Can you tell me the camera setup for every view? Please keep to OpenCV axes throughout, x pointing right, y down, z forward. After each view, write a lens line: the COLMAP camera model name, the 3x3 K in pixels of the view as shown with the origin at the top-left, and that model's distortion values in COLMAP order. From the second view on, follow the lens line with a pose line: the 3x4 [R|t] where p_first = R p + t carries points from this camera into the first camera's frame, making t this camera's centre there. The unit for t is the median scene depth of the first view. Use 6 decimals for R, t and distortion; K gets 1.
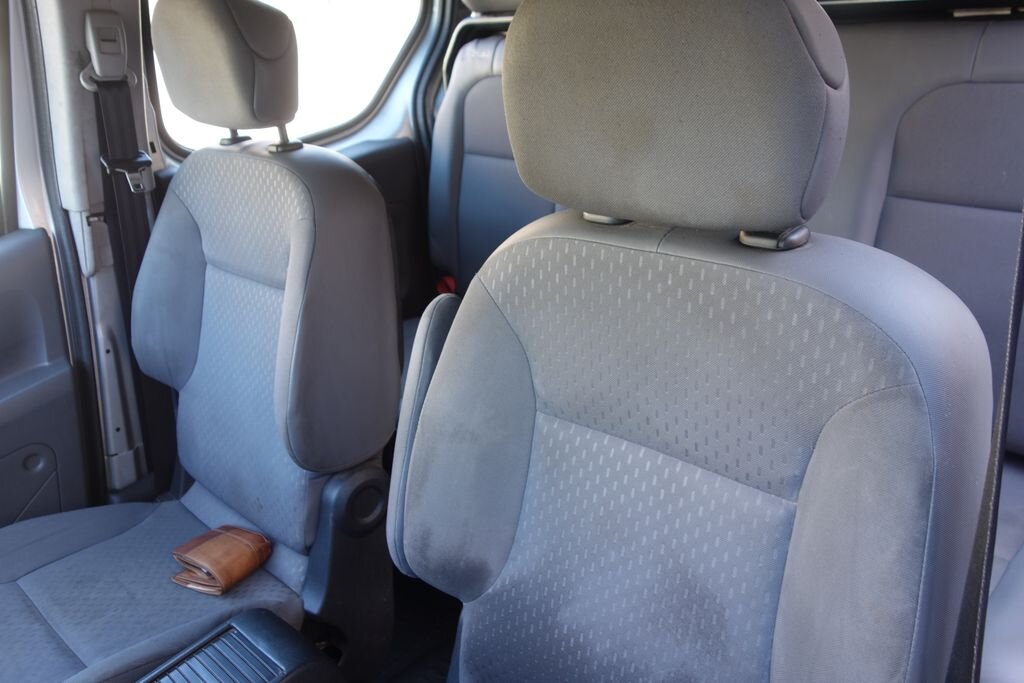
lens RADIAL K [[810.8, 0, 513.2], [0, 810.8, 340.8], [0, 0, 1]] dist [0.007880, -0.008298]
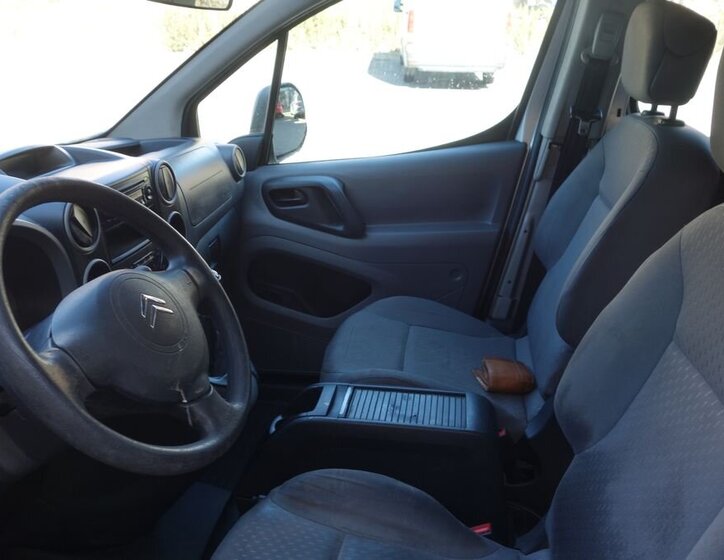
lens RADIAL K [[665.0, 0, 356.0], [0, 665.0, 280.3], [0, 0, 1]] dist [0.004446, 0.000000]
pose [[0.555245, 0.395681, -0.731532, 0.298787], [-0.420217, 0.892517, 0.163804, 0.026906], [0.717719, 0.216451, 0.661837, -0.032075]]
